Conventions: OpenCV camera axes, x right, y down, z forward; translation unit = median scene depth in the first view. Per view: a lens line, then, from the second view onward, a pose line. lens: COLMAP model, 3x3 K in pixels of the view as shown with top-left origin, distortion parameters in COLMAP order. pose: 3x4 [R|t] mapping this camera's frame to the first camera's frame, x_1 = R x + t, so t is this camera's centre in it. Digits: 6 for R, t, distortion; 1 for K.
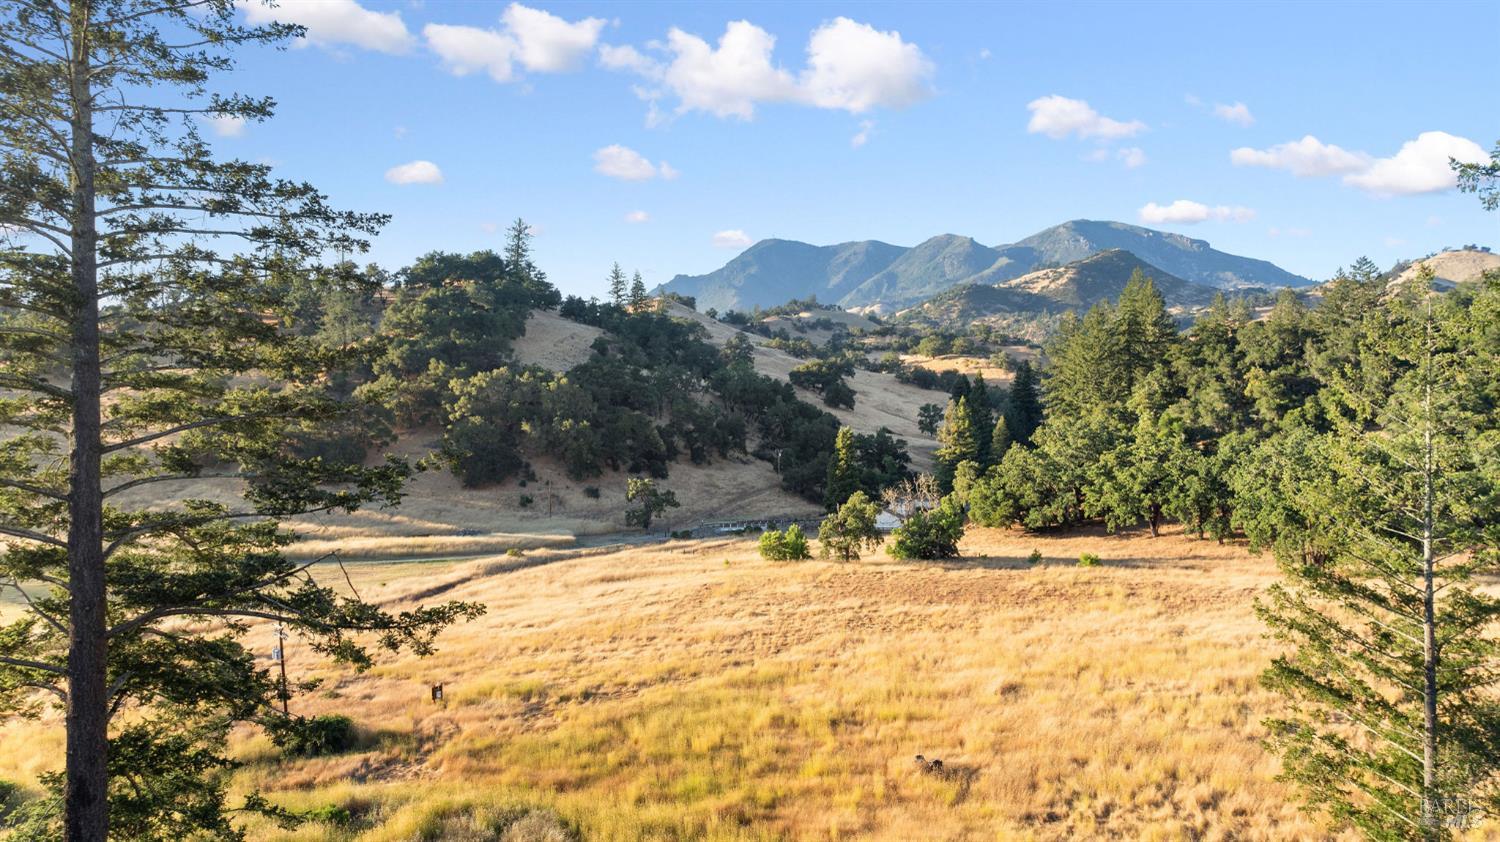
lens RADIAL K [[1046.1, 0, 750.0], [0, 1046.1, 421.0], [0, 0, 1]] dist [0.003470, -0.001093]
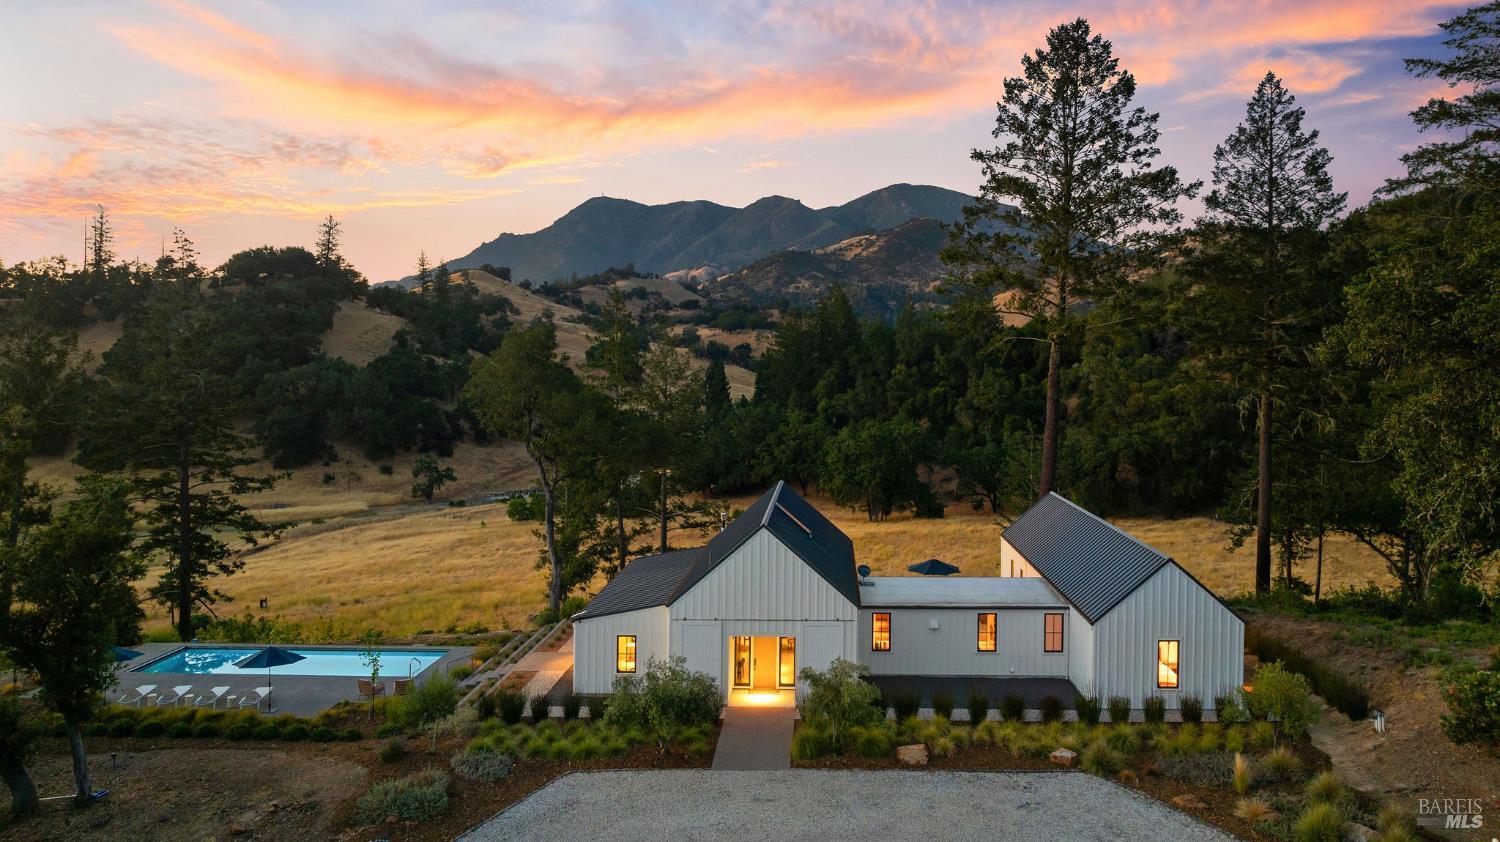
lens RADIAL K [[1106.2, 0, 744.4], [0, 1106.2, 302.5], [0, 0, 1]] dist [-0.019075, 0.007666]
pose [[0.990475, -0.002189, 0.137675, 0.055807], [0.011522, 0.997685, -0.067025, -0.022724], [-0.137210, 0.067973, 0.988207, -0.218227]]
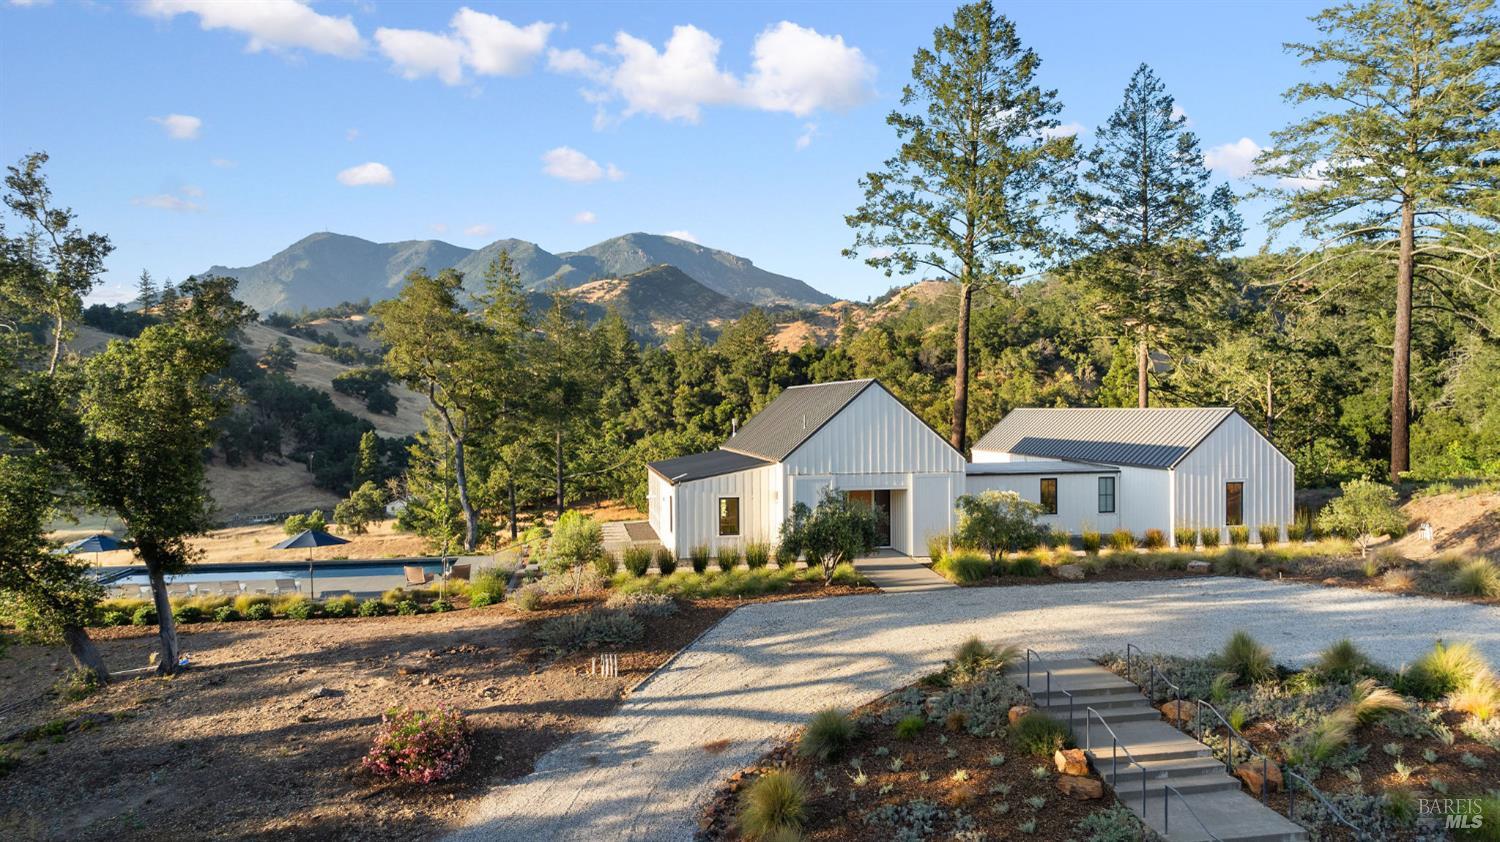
lens RADIAL K [[1076.8, 0, 773.4], [0, 1076.8, 414.4], [0, 0, 1]] dist [-0.030312, 0.000425]
pose [[0.915813, -0.004072, 0.401584, 0.014878], [0.007669, 0.999944, -0.007351, -0.000859], [-0.401531, 0.009812, 0.915793, -0.201934]]
